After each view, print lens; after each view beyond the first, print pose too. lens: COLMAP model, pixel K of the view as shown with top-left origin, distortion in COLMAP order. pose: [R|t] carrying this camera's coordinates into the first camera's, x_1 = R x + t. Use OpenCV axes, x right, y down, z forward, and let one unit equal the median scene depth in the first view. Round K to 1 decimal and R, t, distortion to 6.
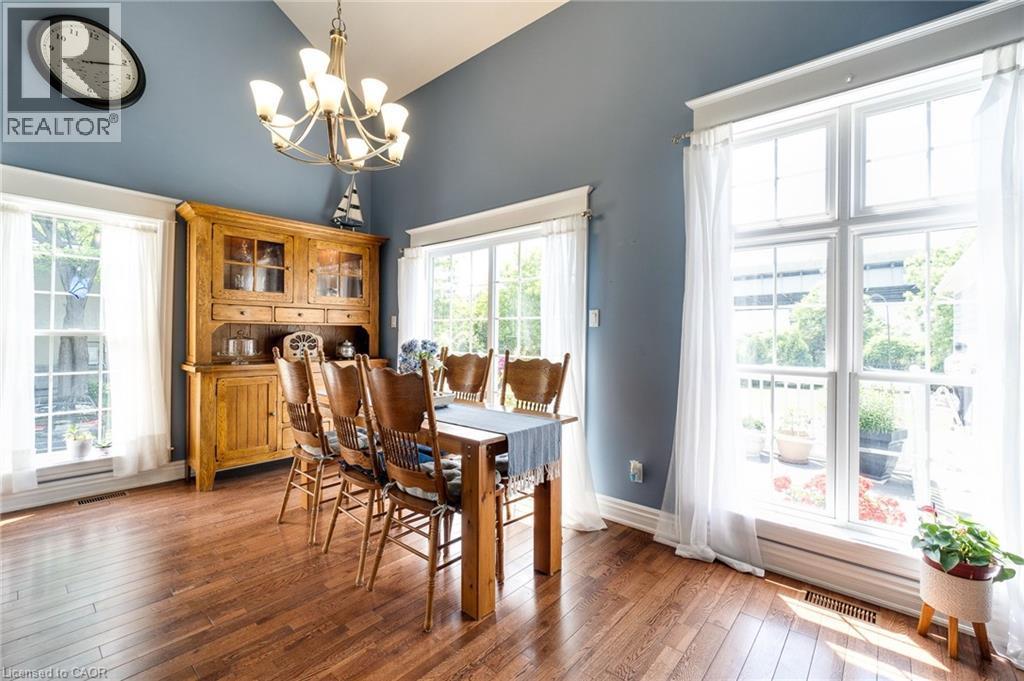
lens RADIAL K [[443.4, 0, 503.4], [0, 443.4, 332.6], [0, 0, 1]] dist [0.009502, -0.009741]
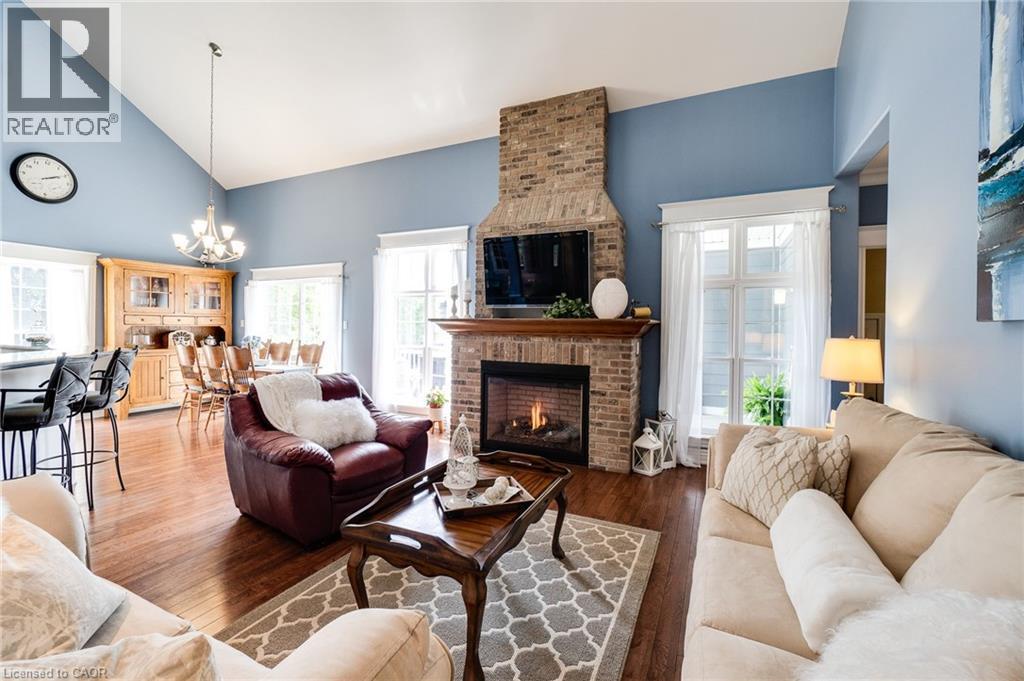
lens RADIAL K [[443.4, 0, 503.4], [0, 443.4, 332.6], [0, 0, 1]] dist [0.009502, -0.009741]
pose [[0.963430, -0.002133, 0.267951, 0.314188], [-0.002412, 0.999859, 0.016633, -0.027924], [-0.267949, -0.016671, 0.963289, -1.086379]]
